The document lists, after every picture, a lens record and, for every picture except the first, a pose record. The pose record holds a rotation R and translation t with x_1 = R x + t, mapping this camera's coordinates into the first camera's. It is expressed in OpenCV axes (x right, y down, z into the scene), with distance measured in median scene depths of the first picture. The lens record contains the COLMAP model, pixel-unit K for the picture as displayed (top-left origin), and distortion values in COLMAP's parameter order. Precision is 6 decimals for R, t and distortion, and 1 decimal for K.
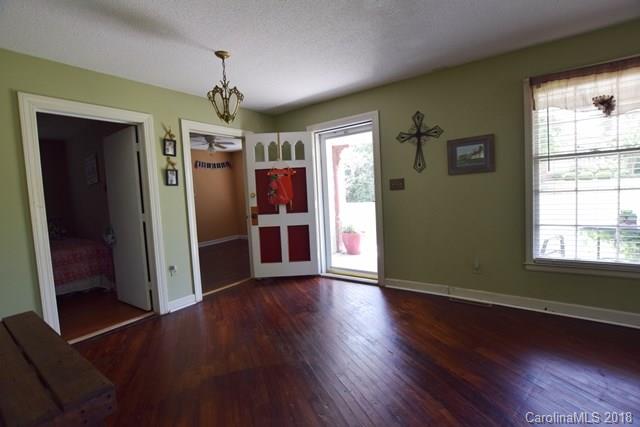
lens RADIAL K [[289.4, 0, 316.8], [0, 289.4, 208.8], [0, 0, 1]] dist [-0.011857, -0.000310]
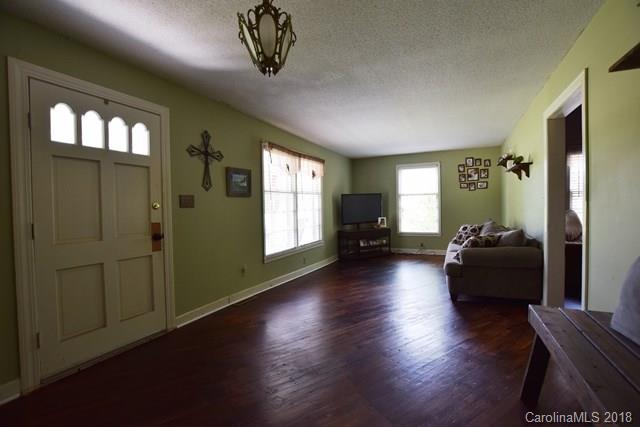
lens RADIAL K [[289.4, 0, 321.0], [0, 289.4, 211.6], [0, 0, 1]] dist [-0.011857, -0.000310]
pose [[-0.183257, 0.043086, 0.982120, -0.702719], [0.083015, 0.996149, -0.028211, 0.005364], [-0.979554, 0.076361, -0.186128, 0.819503]]
